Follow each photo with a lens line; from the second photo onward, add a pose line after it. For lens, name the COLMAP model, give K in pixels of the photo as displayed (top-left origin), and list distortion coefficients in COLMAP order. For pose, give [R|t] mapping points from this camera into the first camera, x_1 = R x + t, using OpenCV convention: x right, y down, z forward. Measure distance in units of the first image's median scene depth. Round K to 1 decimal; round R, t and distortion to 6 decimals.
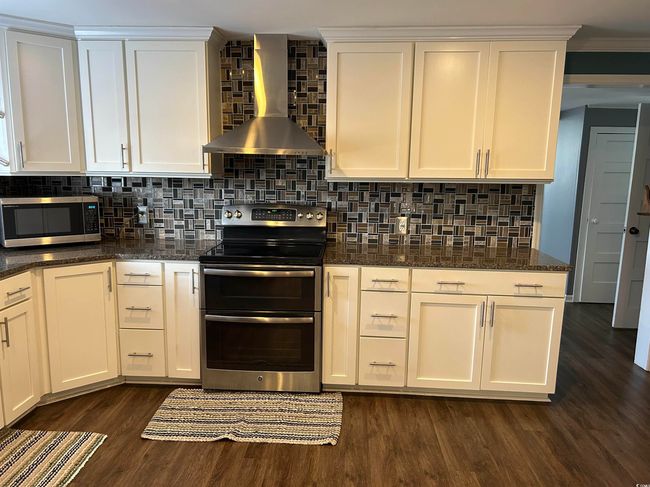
lens RADIAL K [[486.2, 0, 319.3], [0, 486.2, 248.3], [0, 0, 1]] dist [0.044992, -0.043125]
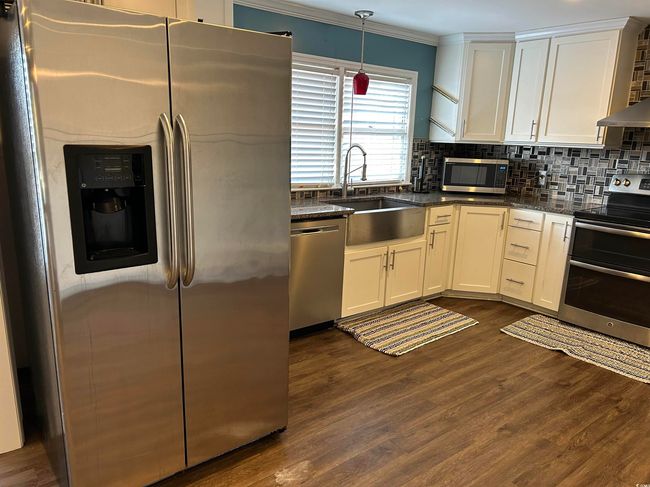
lens RADIAL K [[486.2, 0, 321.8], [0, 486.2, 242.6], [0, 0, 1]] dist [0.044992, -0.043125]
pose [[0.668042, 0.173207, -0.723684, 0.222805], [-0.149347, 0.983953, 0.097636, 0.064301], [0.728982, 0.042855, 0.683190, -0.285345]]
